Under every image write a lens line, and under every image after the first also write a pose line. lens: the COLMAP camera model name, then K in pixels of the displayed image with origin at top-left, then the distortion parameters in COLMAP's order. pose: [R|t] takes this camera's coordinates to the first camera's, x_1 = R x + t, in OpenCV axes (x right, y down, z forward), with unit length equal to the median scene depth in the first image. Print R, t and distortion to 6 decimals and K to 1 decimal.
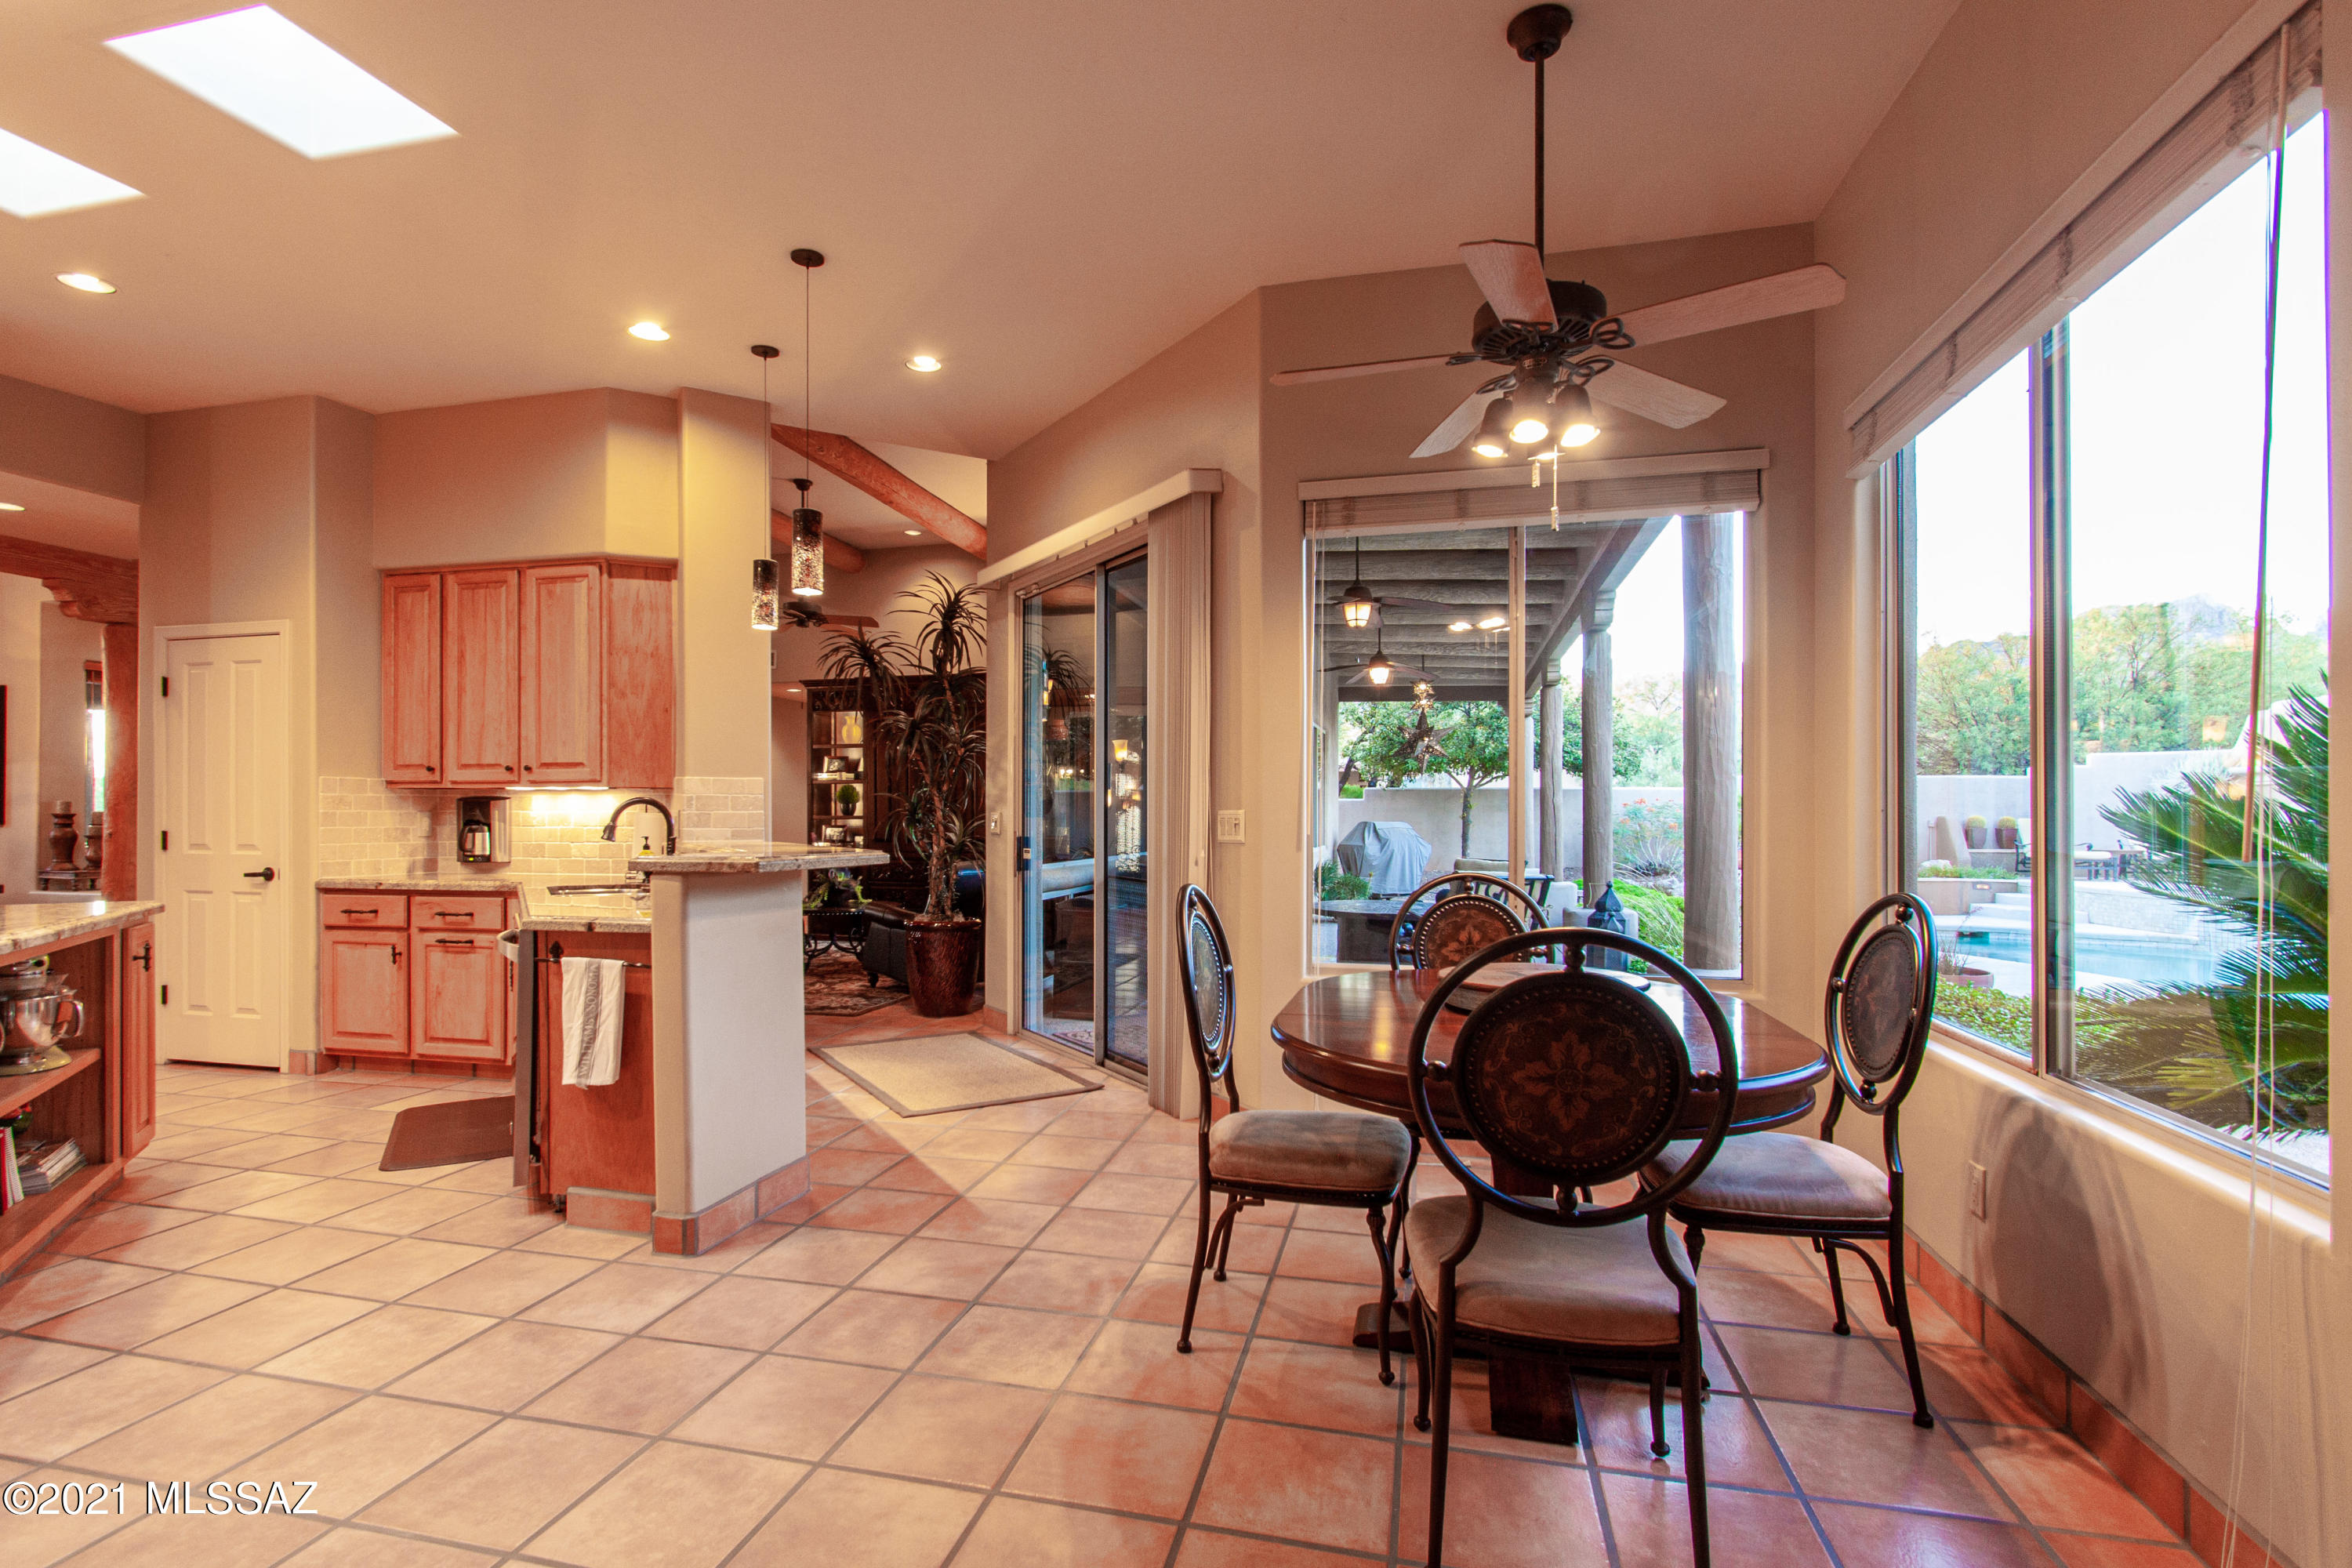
lens RADIAL K [[1129.7, 0, 1126.3], [0, 1129.7, 814.0], [0, 0, 1]] dist [0.000110, -0.000776]
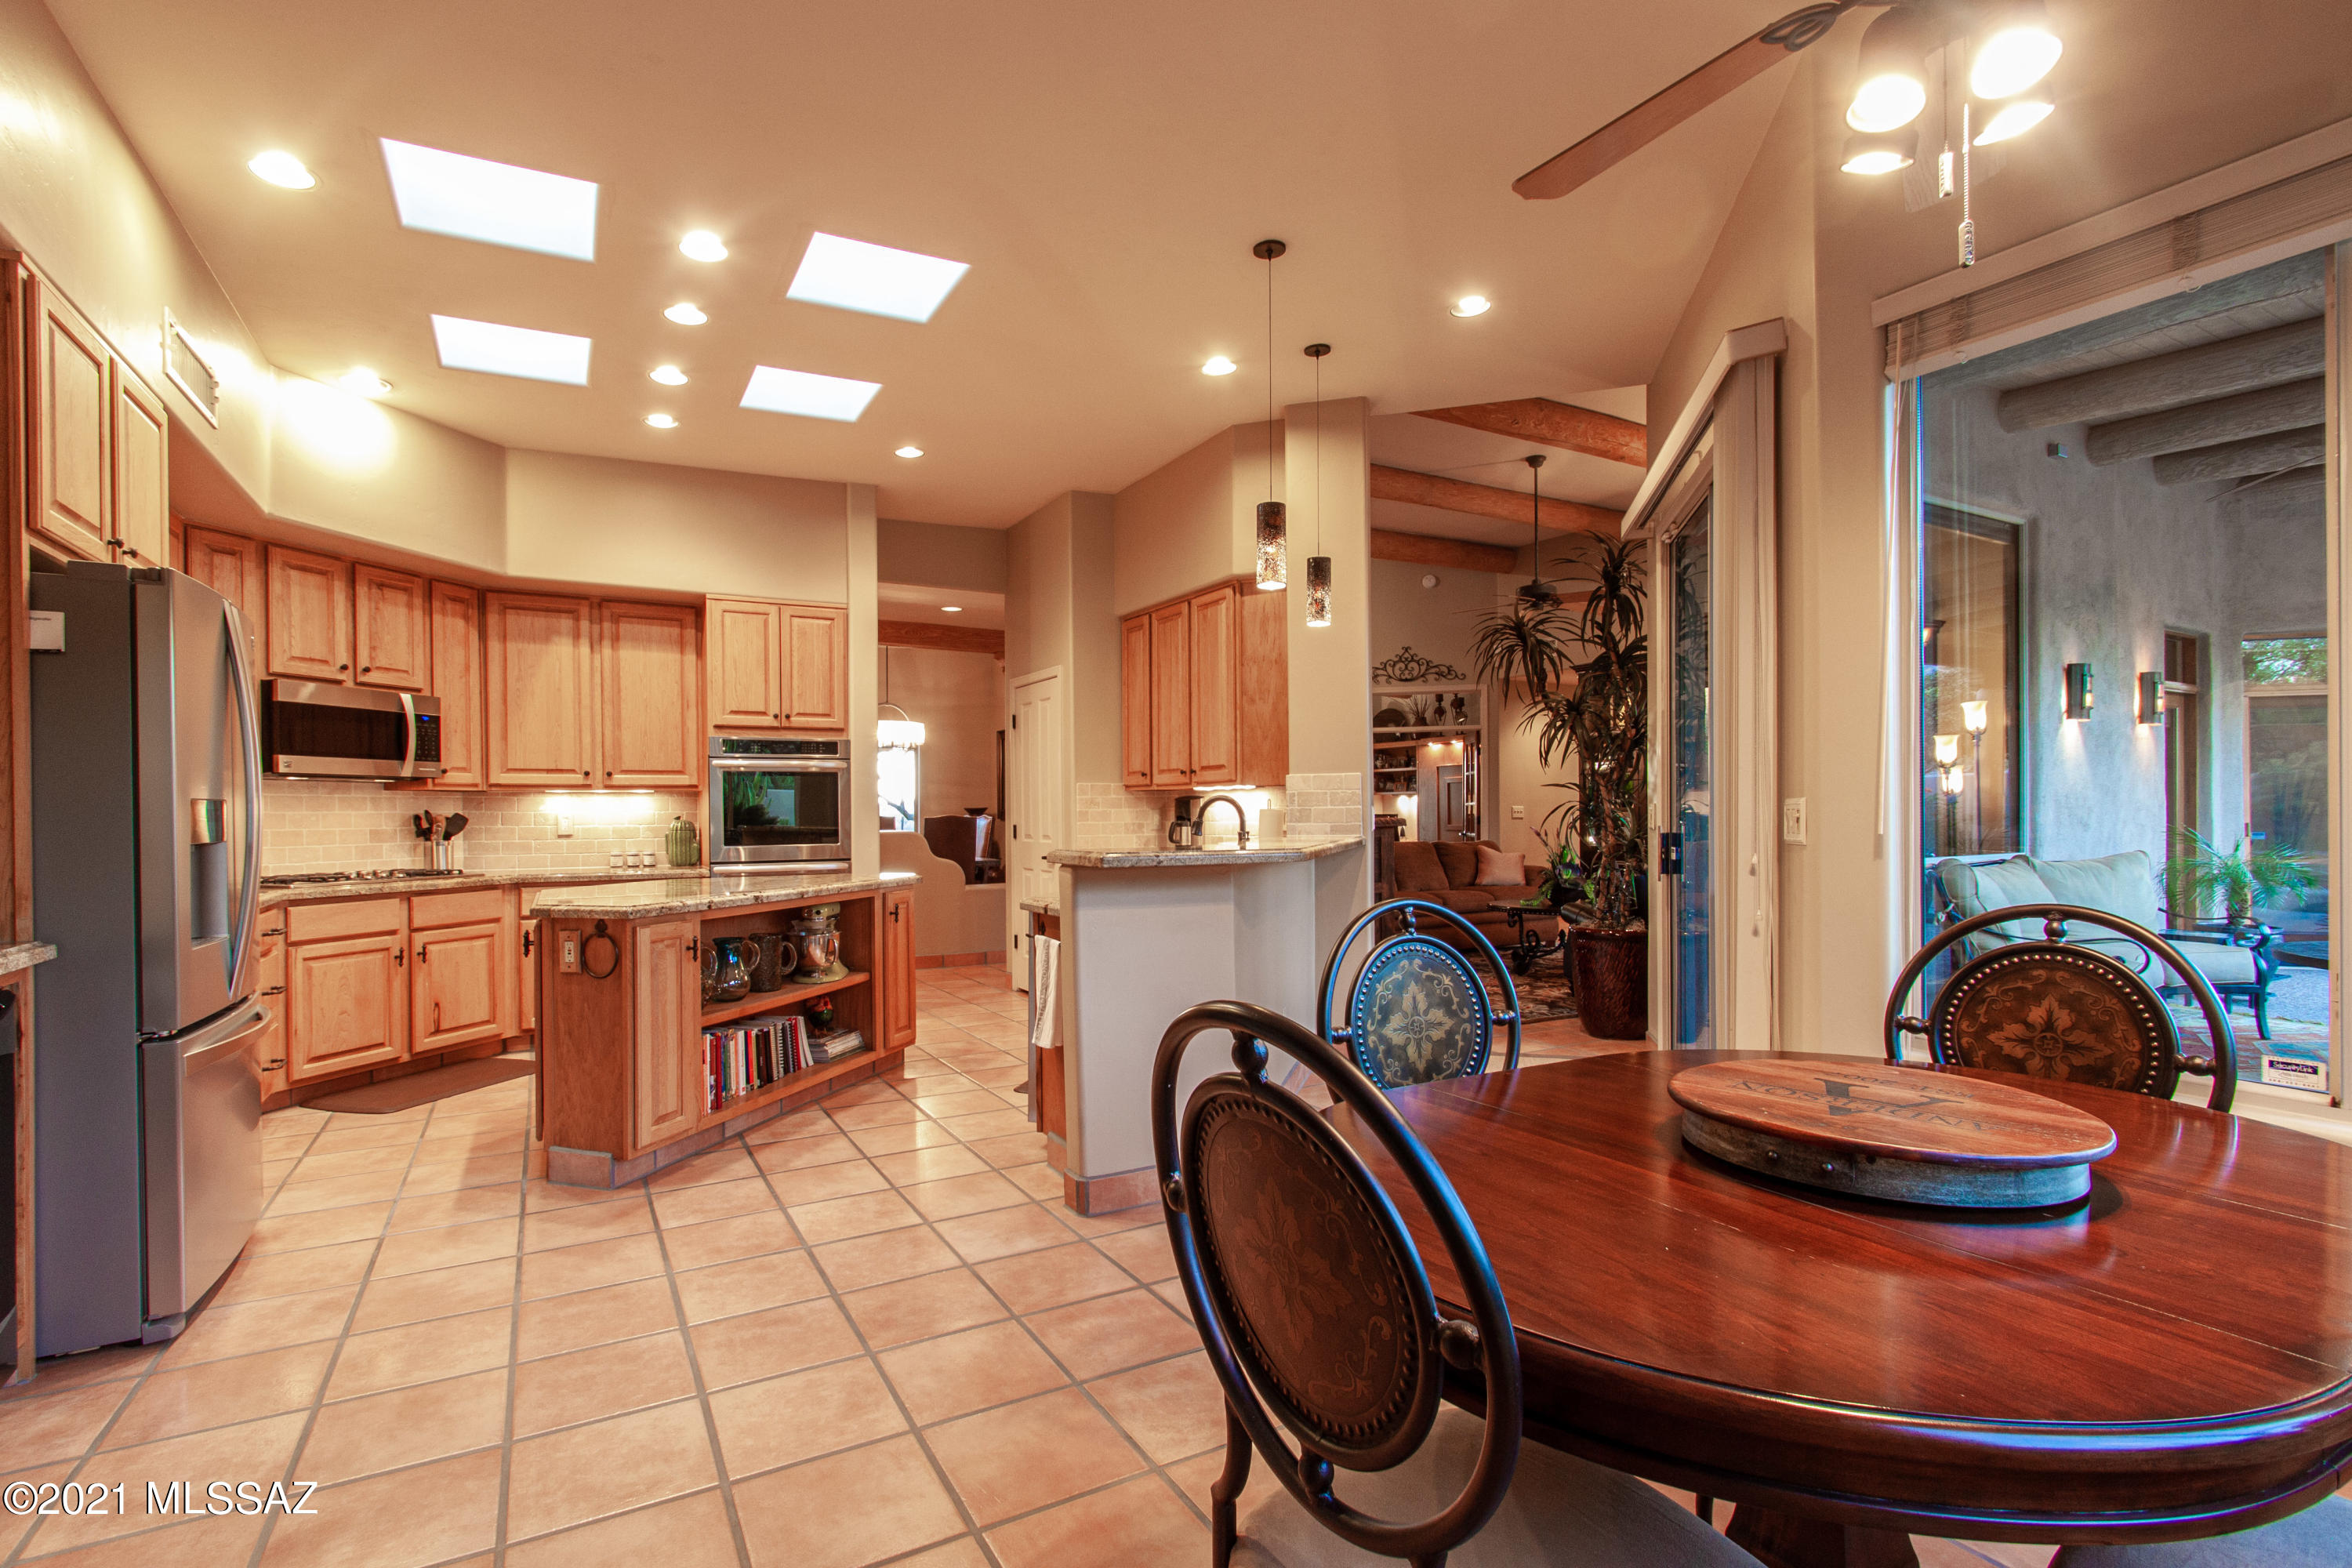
lens RADIAL K [[1094.6, 0, 1105.0], [0, 1094.6, 813.0], [0, 0, 1]] dist [-0.009292, -0.000919]
pose [[0.672477, -0.006826, -0.740087, 0.266006], [0.010833, 0.999941, 0.000621, 0.000728], [0.740039, -0.008435, 0.672511, 0.197707]]
